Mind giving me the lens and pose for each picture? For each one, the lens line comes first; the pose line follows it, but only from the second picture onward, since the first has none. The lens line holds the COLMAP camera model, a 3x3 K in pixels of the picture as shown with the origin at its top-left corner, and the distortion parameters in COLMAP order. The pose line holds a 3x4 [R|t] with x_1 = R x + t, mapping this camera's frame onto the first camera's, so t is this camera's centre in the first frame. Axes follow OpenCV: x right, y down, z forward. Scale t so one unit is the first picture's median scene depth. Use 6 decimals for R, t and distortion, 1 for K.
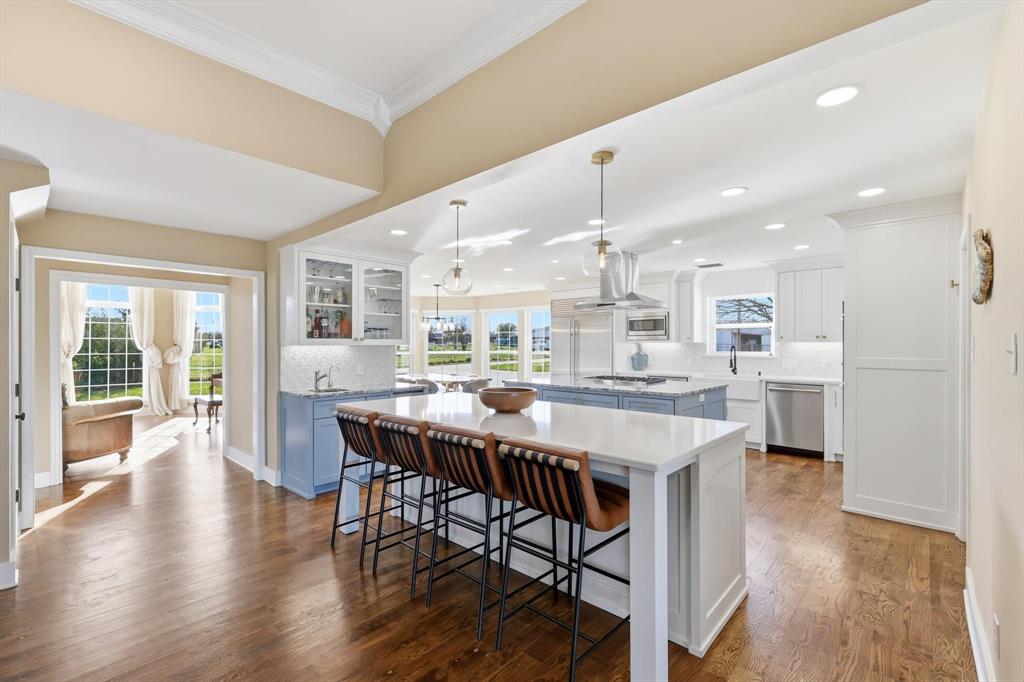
lens RADIAL K [[453.6, 0, 511.0], [0, 453.6, 345.6], [0, 0, 1]] dist [0.001614, 0.000618]
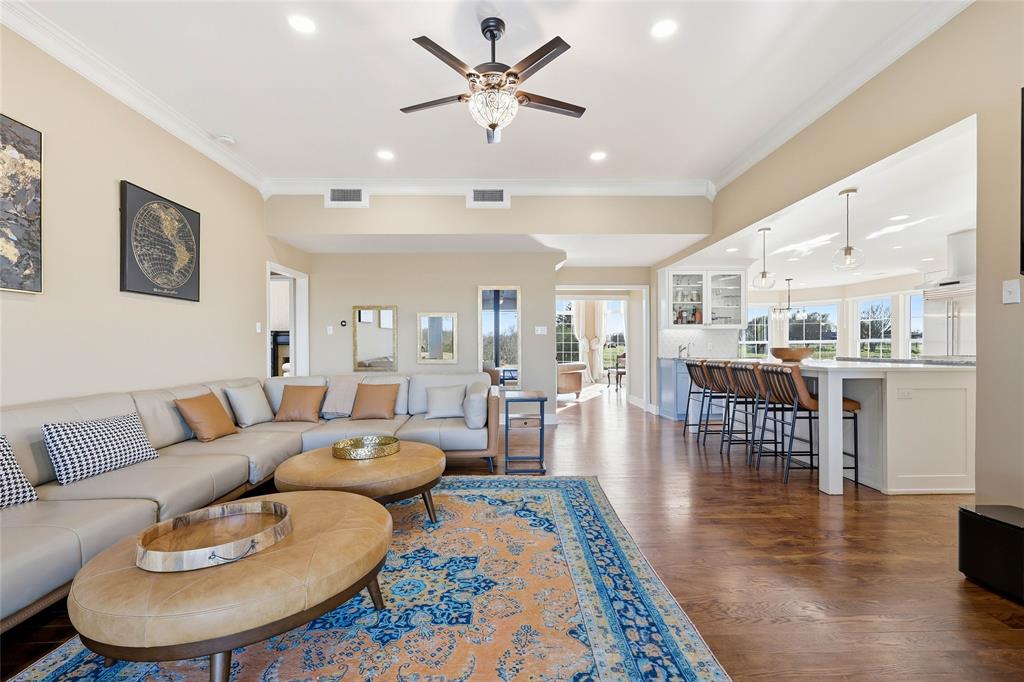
lens RADIAL K [[453.6, 0, 511.0], [0, 453.6, 345.6], [0, 0, 1]] dist [0.001614, 0.000618]
pose [[0.698774, -0.003078, -0.715336, 0.276054], [0.000967, 0.999994, -0.003358, 0.060022], [0.715342, 0.001655, 0.698773, -0.495835]]
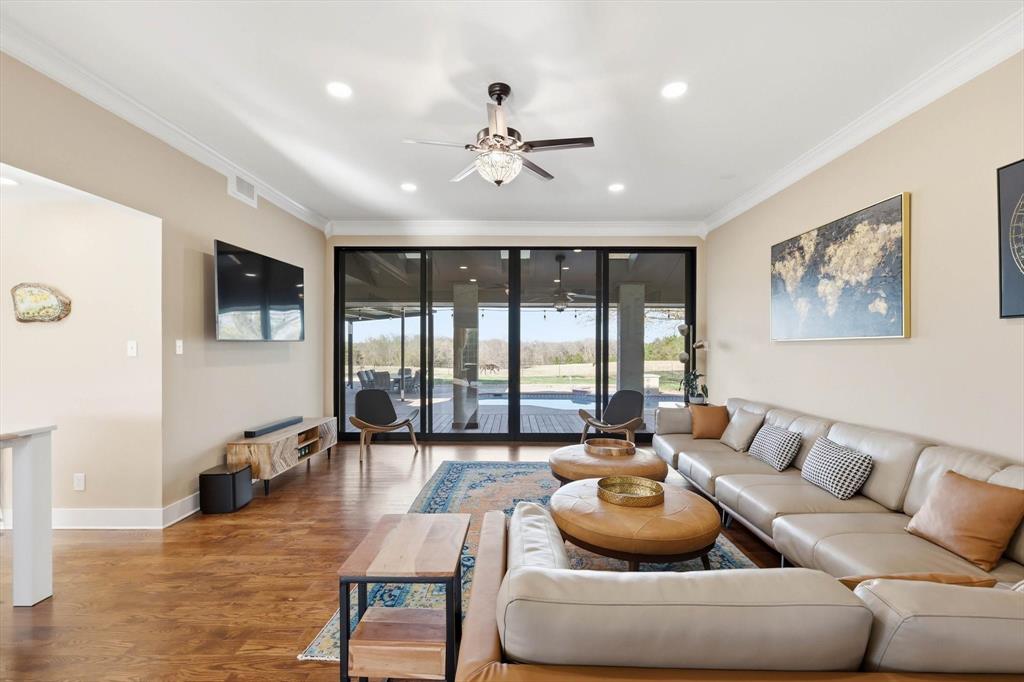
lens RADIAL K [[453.6, 0, 511.0], [0, 453.6, 345.6], [0, 0, 1]] dist [0.001614, 0.000618]
pose [[-0.674904, 0.001042, 0.737905, -0.643603], [0.003961, 0.999990, 0.002210, 0.000535], [-0.737895, 0.004414, -0.674901, 0.320914]]
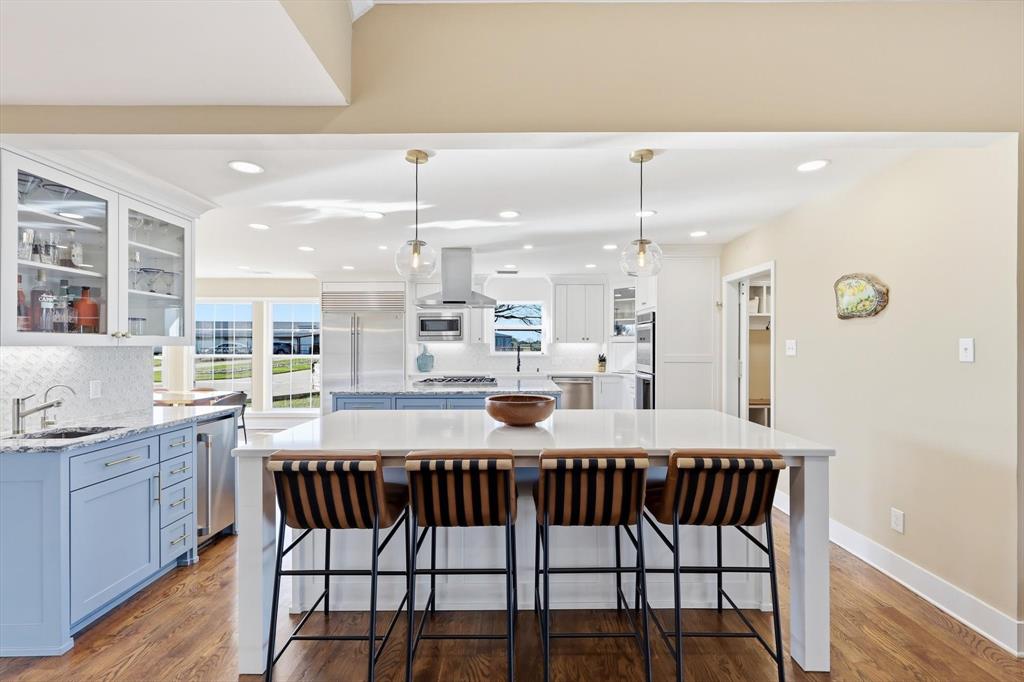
lens RADIAL K [[453.6, 0, 511.0], [0, 453.6, 345.6], [0, 0, 1]] dist [0.001614, 0.000618]
pose [[0.726377, -0.000171, 0.687296, -0.371652], [0.001409, 0.999998, -0.001240, -0.000005], [-0.687295, 0.001869, 0.726376, 0.257649]]
